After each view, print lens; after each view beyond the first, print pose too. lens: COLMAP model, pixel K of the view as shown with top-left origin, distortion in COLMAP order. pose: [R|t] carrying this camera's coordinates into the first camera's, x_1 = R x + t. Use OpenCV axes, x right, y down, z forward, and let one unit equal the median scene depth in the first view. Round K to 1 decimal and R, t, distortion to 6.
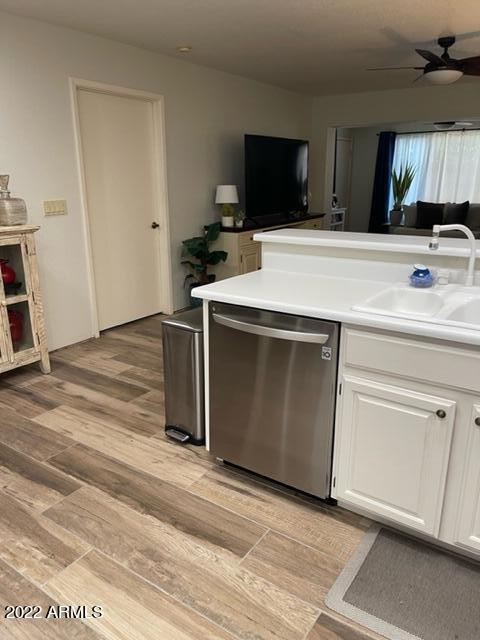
lens RADIAL K [[489.3, 0, 242.3], [0, 489.3, 323.1], [0, 0, 1]] dist [0.042269, -0.081821]
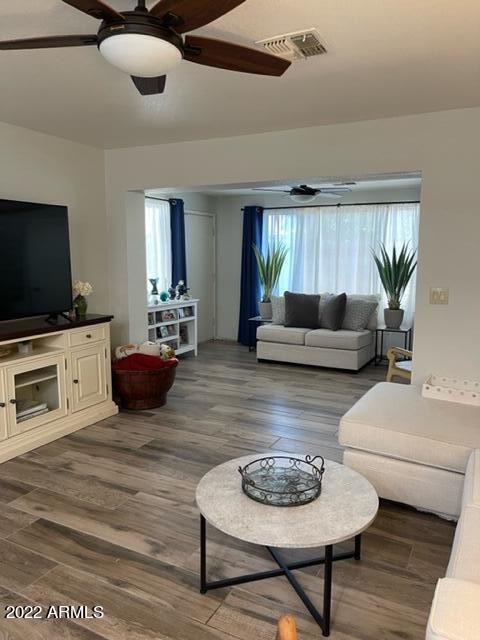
lens RADIAL K [[489.3, 0, 256.6], [0, 489.3, 312.9], [0, 0, 1]] dist [0.042269, -0.081821]
pose [[0.990418, -0.003491, 0.138055, 0.199110], [0.027072, 0.985192, -0.169305, -0.084630], [-0.135419, 0.171420, 0.975847, 0.257776]]
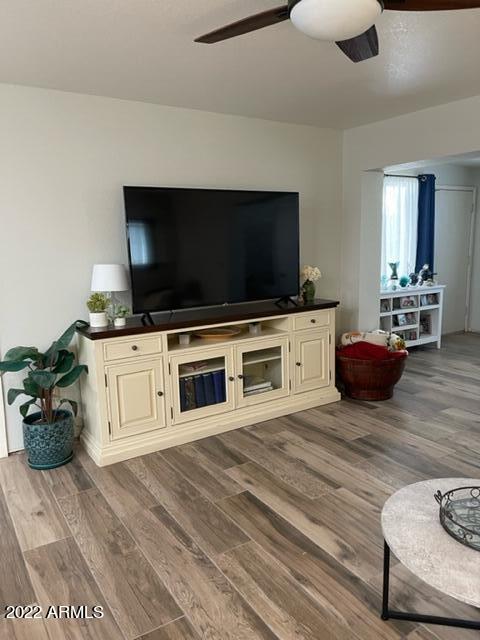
lens RADIAL K [[489.3, 0, 238.2], [0, 489.3, 317.3], [0, 0, 1]] dist [0.042269, -0.081821]
pose [[0.916108, 0.047757, -0.398078, 0.225653], [-0.098001, 0.989436, -0.106831, -0.092148], [0.388771, 0.136881, 0.911110, 0.281557]]
